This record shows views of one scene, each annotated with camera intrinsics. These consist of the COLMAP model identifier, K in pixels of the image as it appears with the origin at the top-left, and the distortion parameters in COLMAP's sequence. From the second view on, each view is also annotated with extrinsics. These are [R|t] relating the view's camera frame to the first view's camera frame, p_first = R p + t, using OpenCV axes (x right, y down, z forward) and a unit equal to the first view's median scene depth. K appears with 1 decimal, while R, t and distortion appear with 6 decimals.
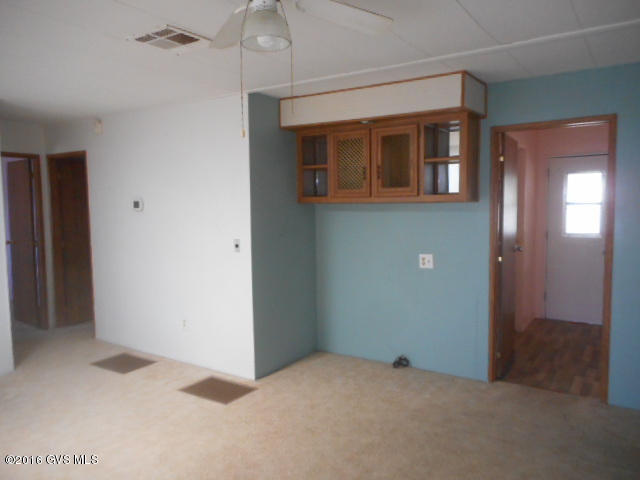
lens RADIAL K [[491.0, 0, 320.0], [0, 491.0, 240.0], [0, 0, 1]] dist [0.008703, 0.002068]
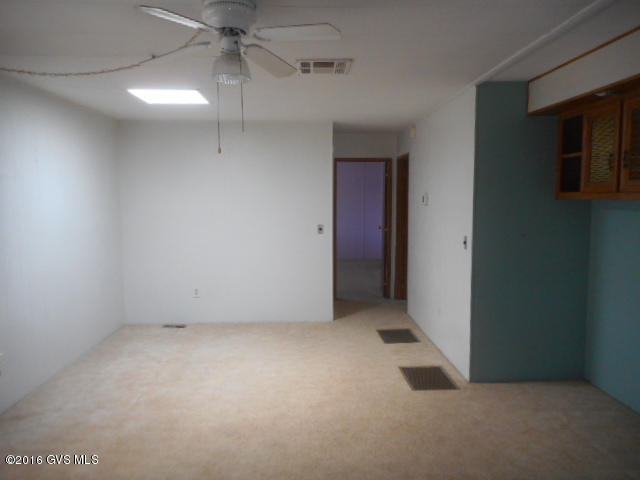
lens RADIAL K [[491.0, 0, 320.0], [0, 491.0, 240.0], [0, 0, 1]] dist [0.008703, 0.002068]
pose [[0.570018, 0.075423, -0.818163, 0.455332], [-0.060120, 0.996937, 0.050017, -0.024331], [0.819430, 0.020678, 0.572807, 0.190602]]
